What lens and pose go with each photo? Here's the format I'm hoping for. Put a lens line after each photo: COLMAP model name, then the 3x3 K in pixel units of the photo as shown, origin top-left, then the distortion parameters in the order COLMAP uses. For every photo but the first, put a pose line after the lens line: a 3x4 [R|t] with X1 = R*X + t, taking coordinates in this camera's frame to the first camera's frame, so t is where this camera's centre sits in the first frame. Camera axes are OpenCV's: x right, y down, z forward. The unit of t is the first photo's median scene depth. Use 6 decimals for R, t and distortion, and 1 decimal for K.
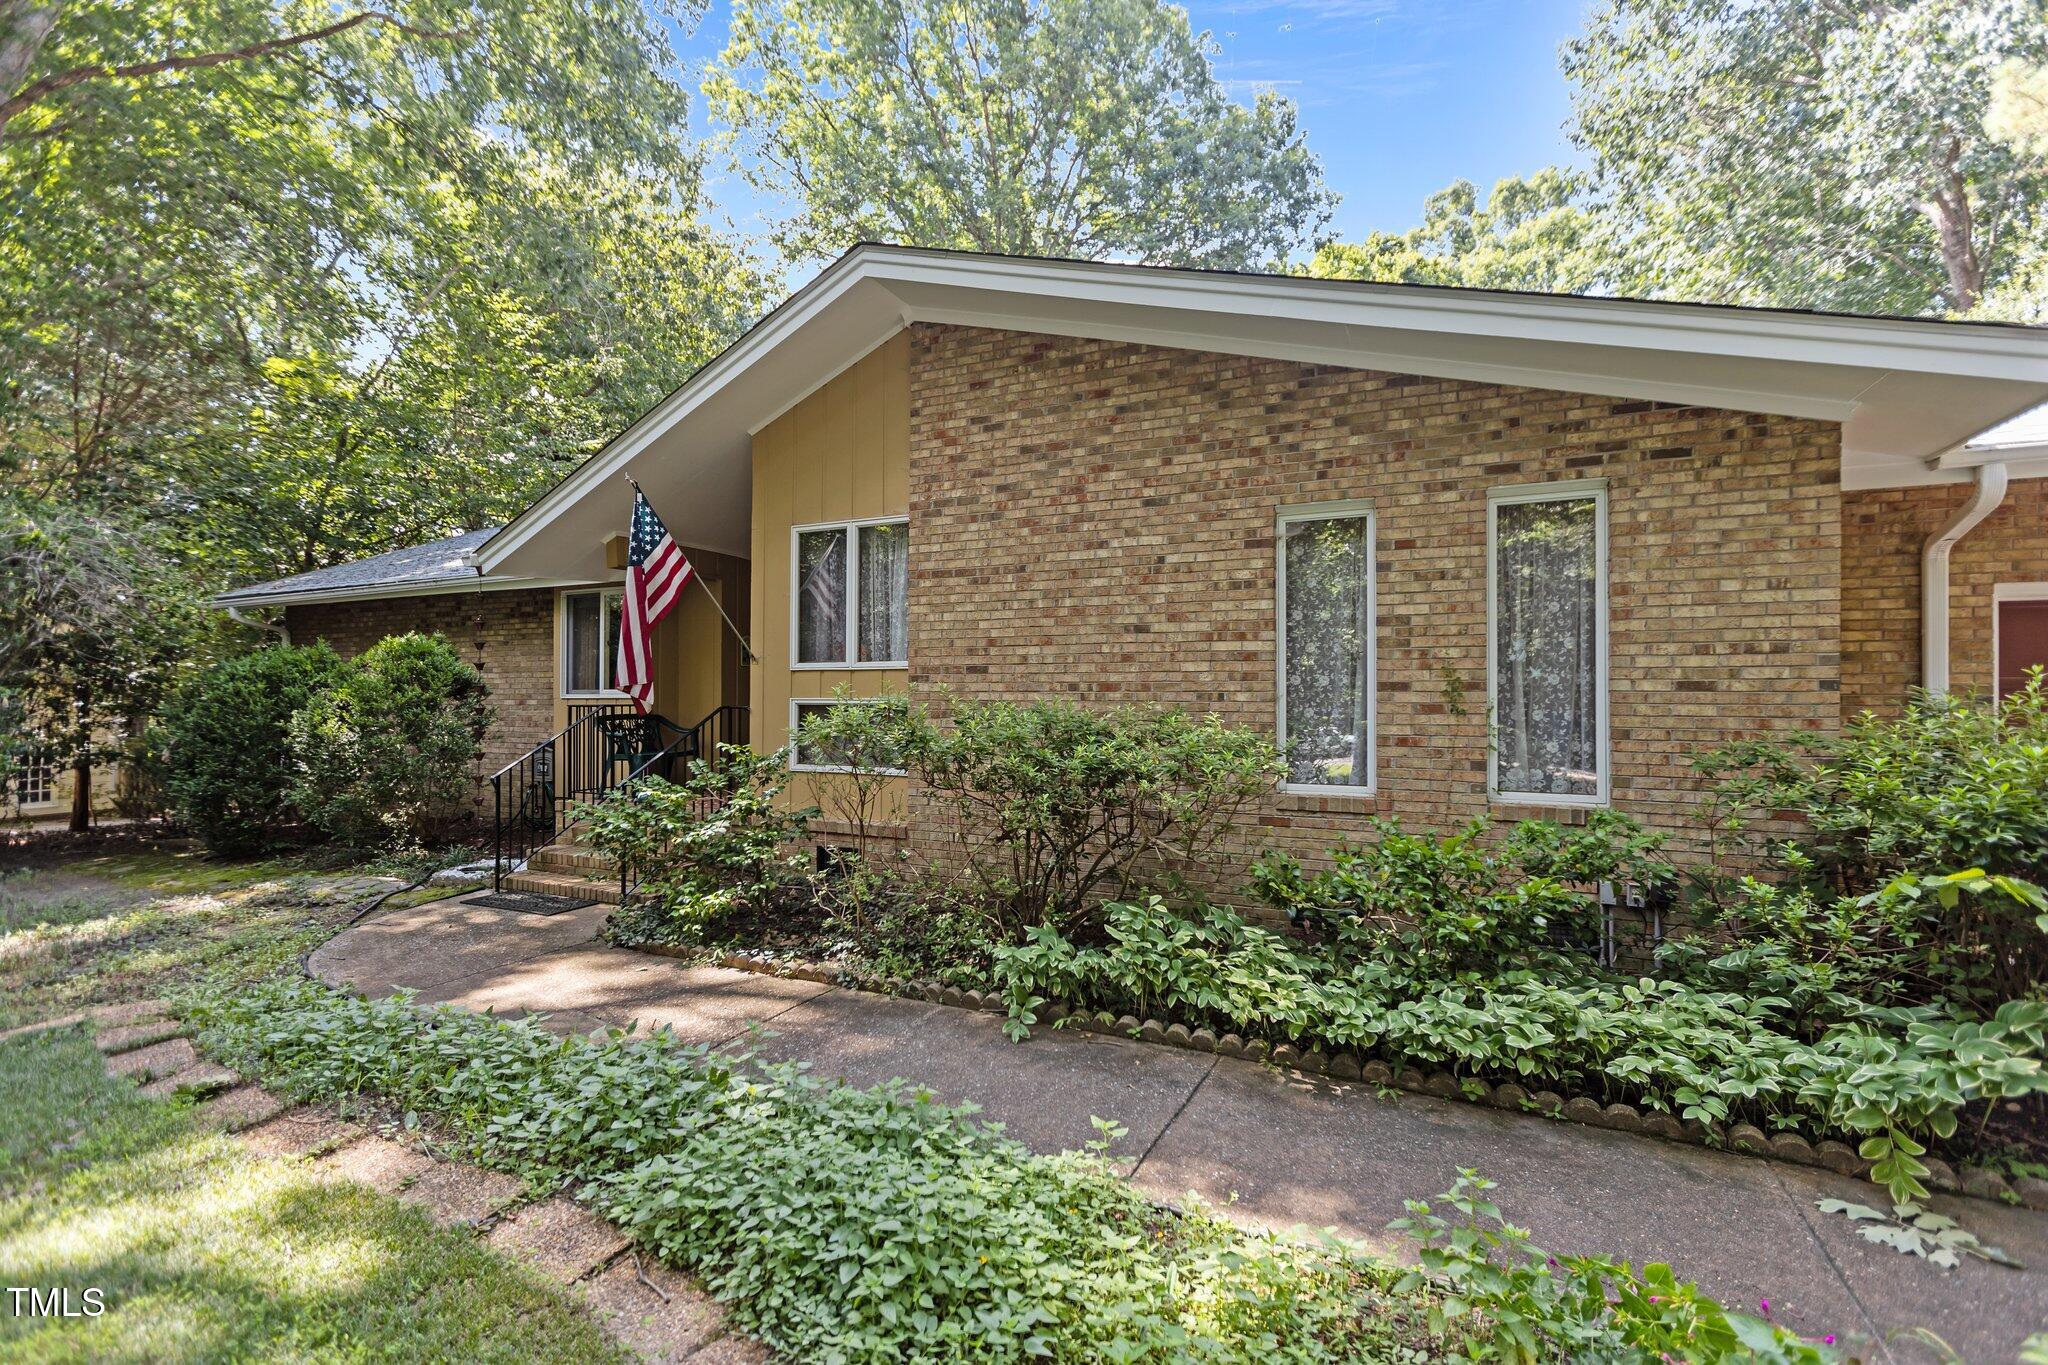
lens RADIAL K [[909.6, 0, 1029.3], [0, 909.6, 681.7], [0, 0, 1]] dist [0.003091, -0.001440]
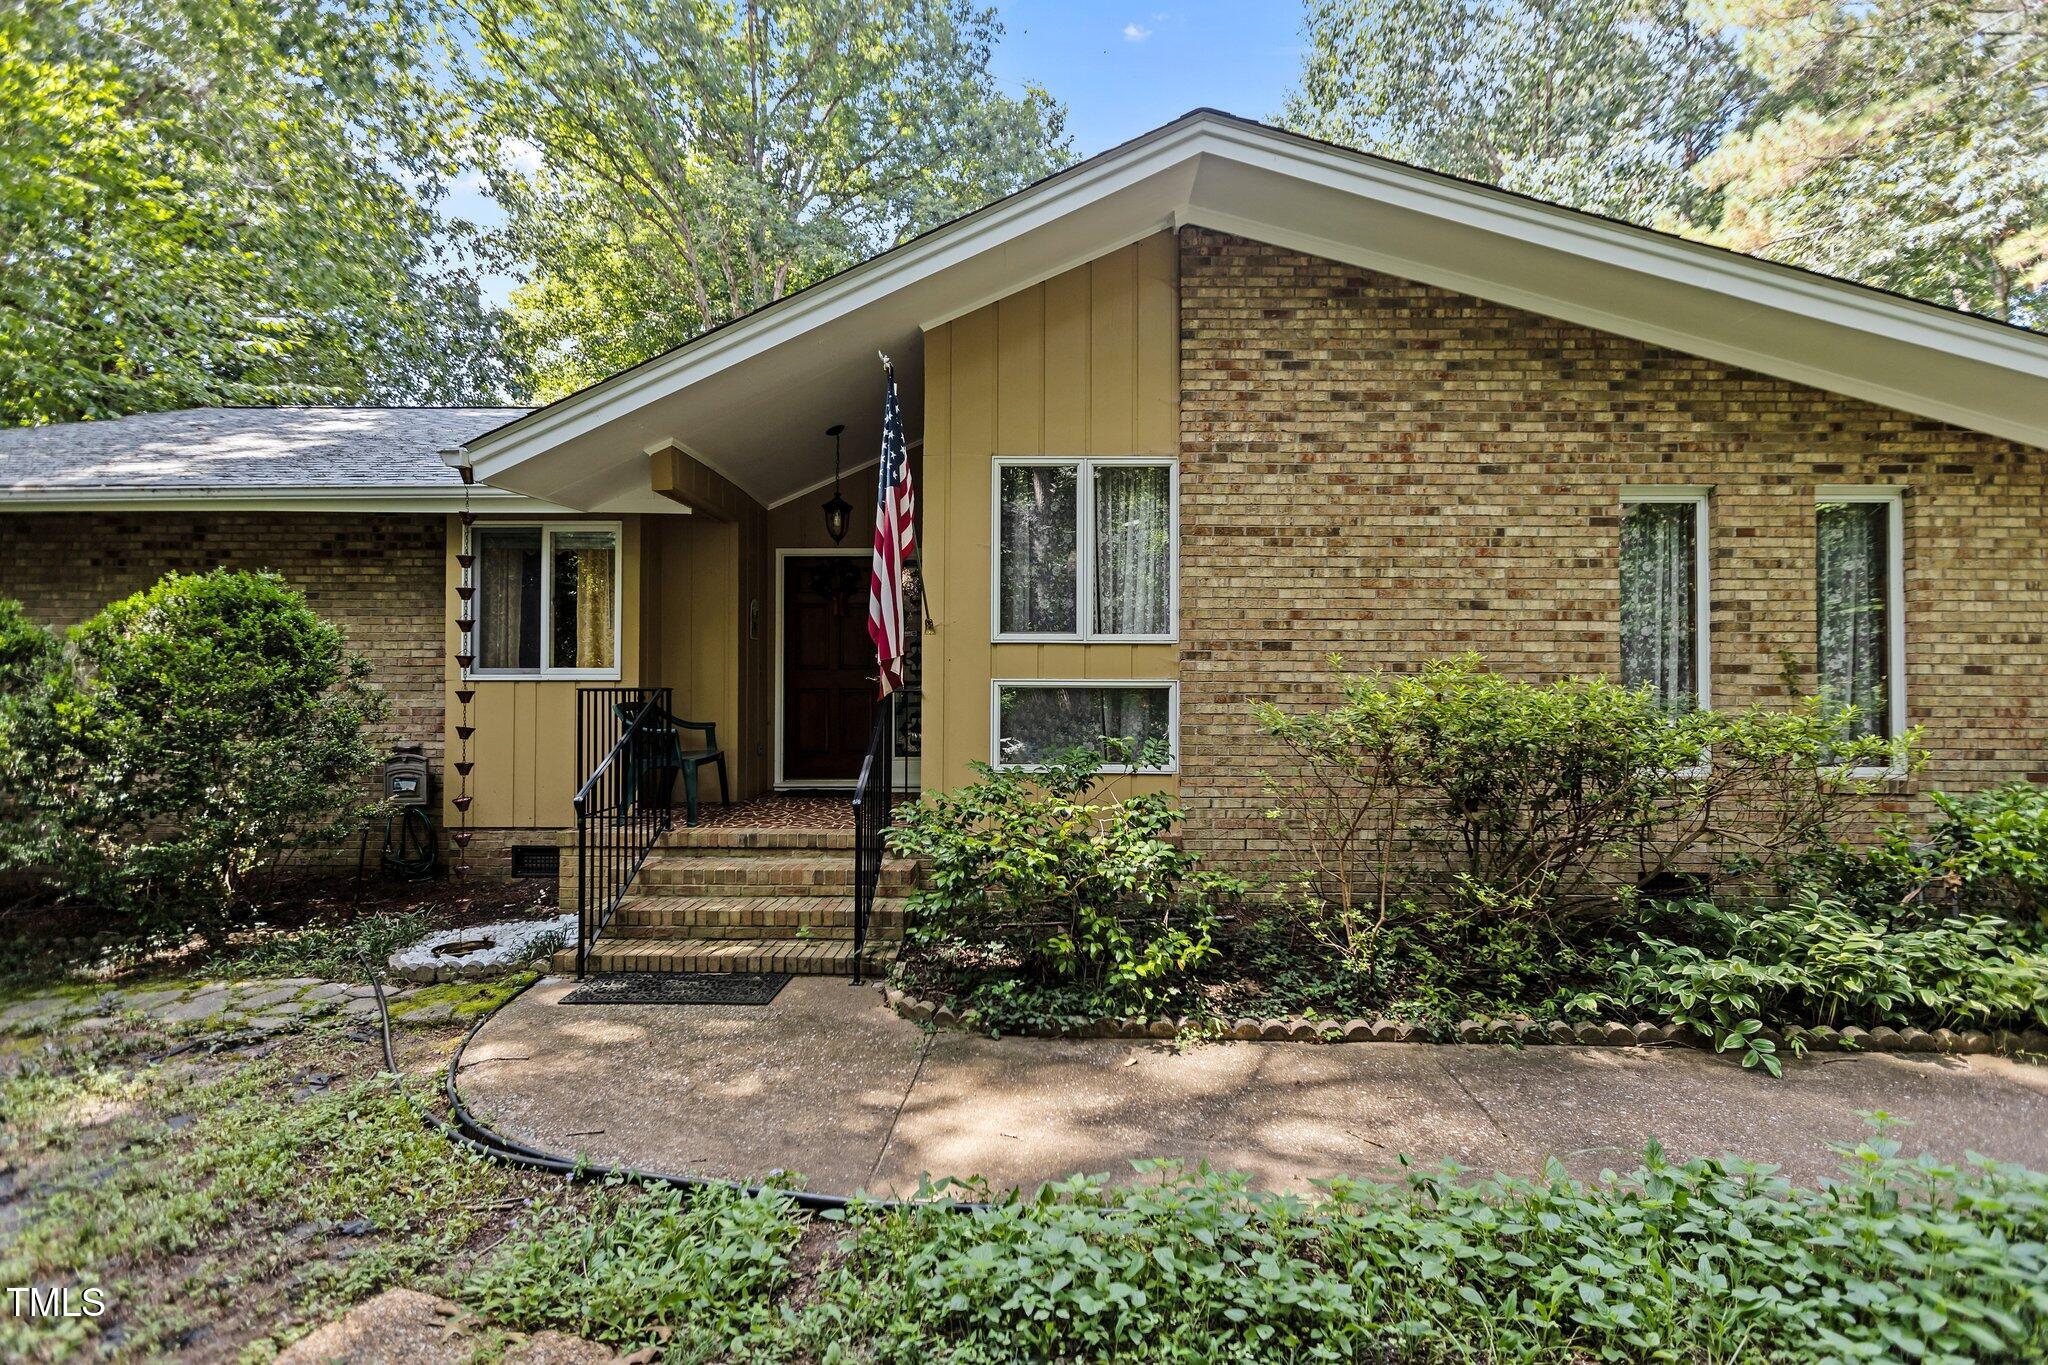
lens RADIAL K [[909.6, 0, 1029.3], [0, 909.6, 681.7], [0, 0, 1]] dist [0.003091, -0.001440]
pose [[0.911098, 0.006910, 0.412133, -0.673004], [-0.009605, 0.999944, 0.004470, 0.020265], [-0.412079, -0.008031, 0.911113, 0.341140]]
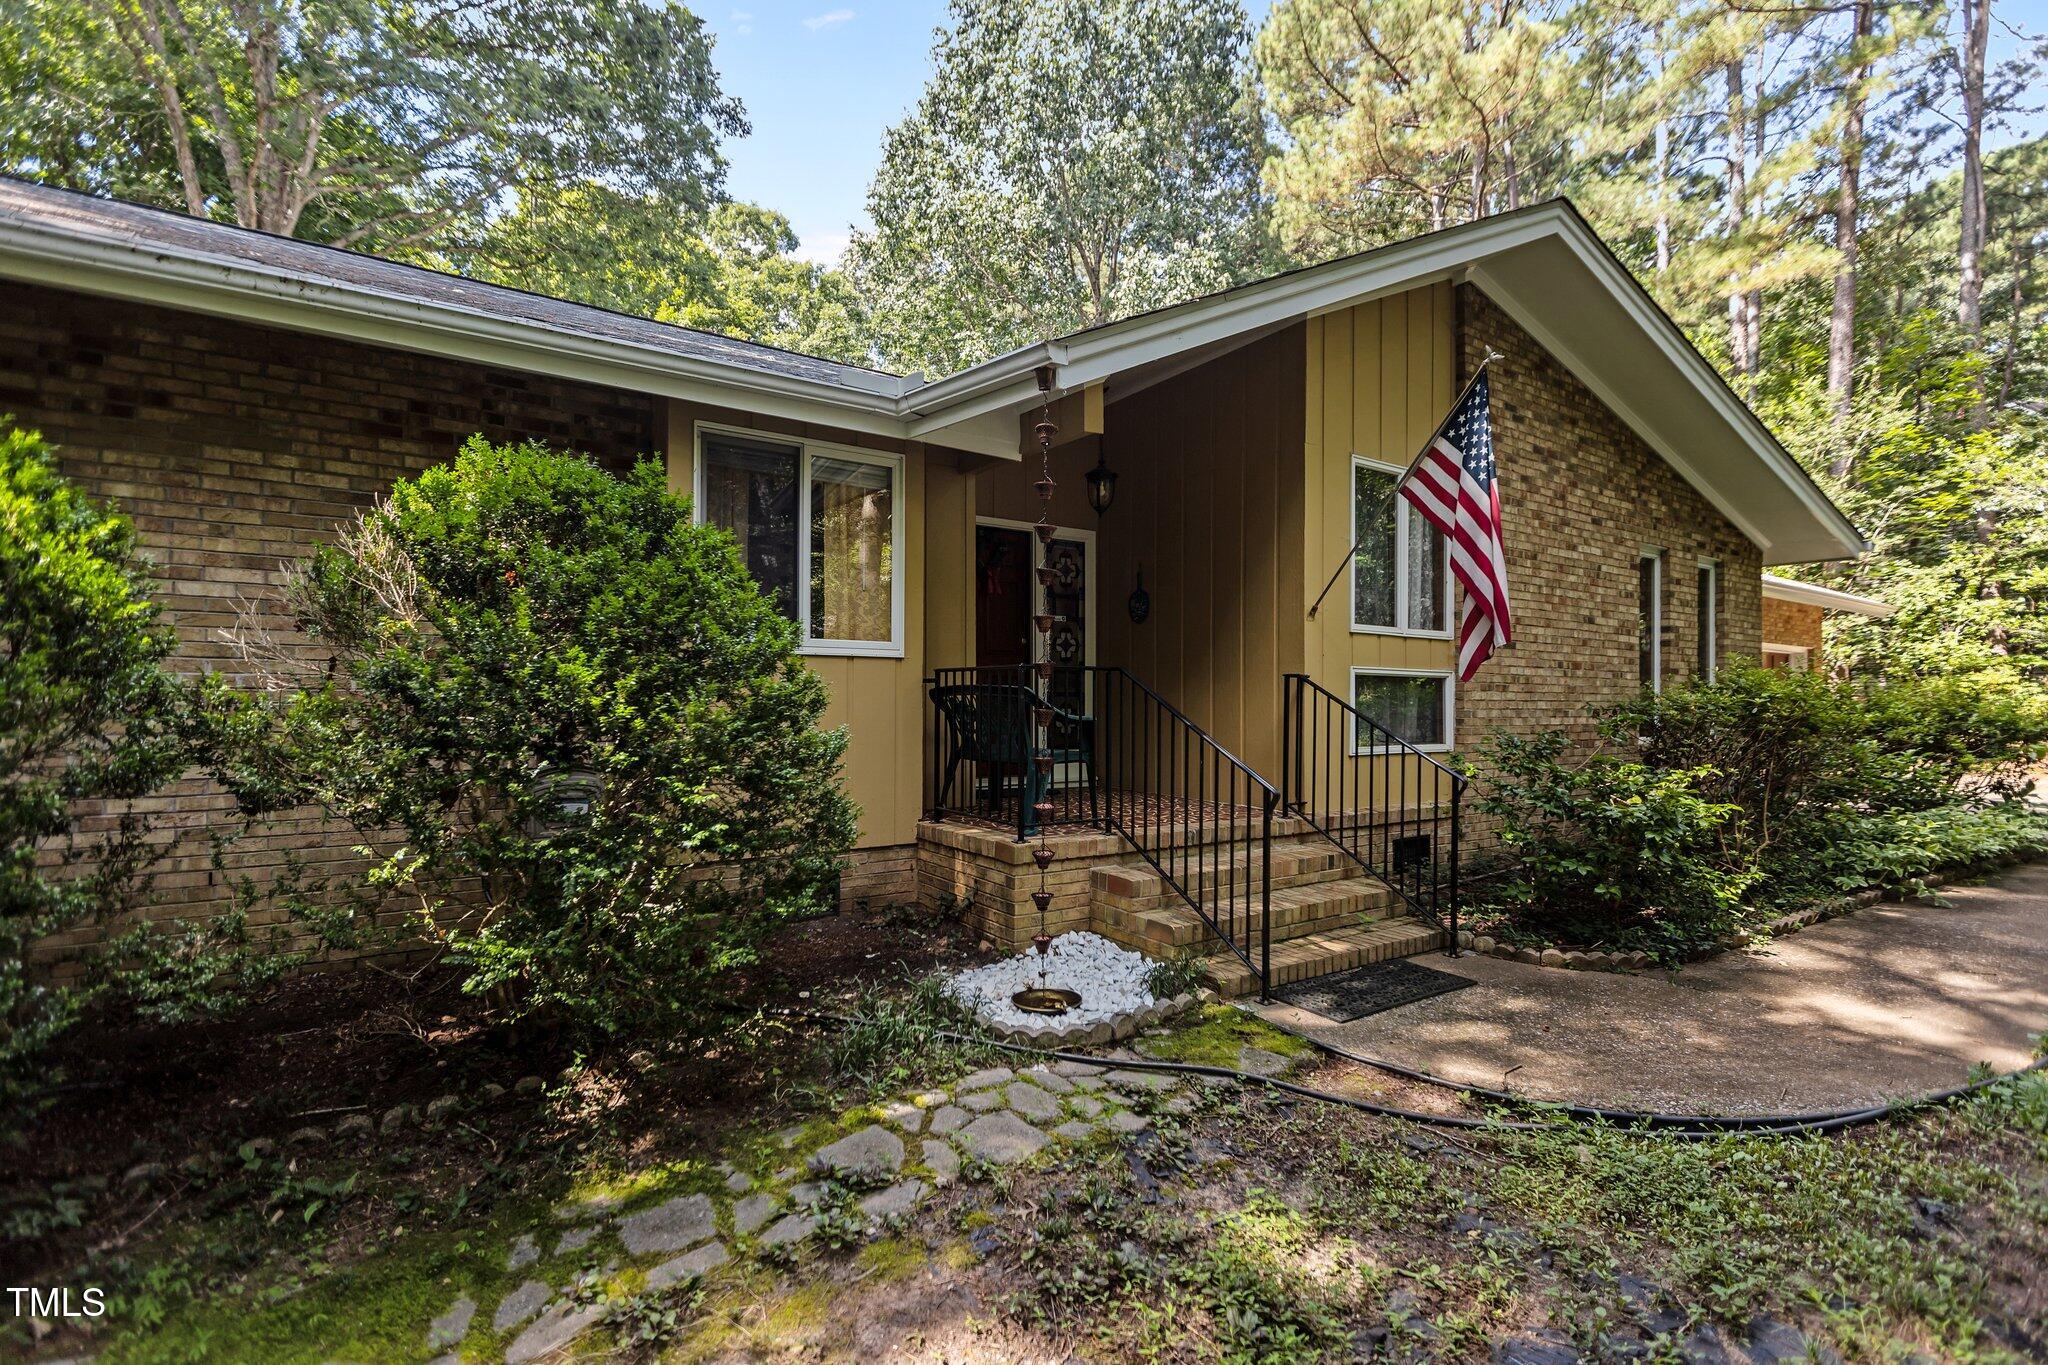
lens RADIAL K [[904.9, 0, 1028.0], [0, 904.9, 701.6], [0, 0, 1]] dist [0.001410, -0.000122]
pose [[0.526981, 0.002638, 0.849873, -1.344956], [-0.021938, 0.999704, 0.010499, 0.057706], [-0.849594, -0.024177, 0.526883, 0.994867]]
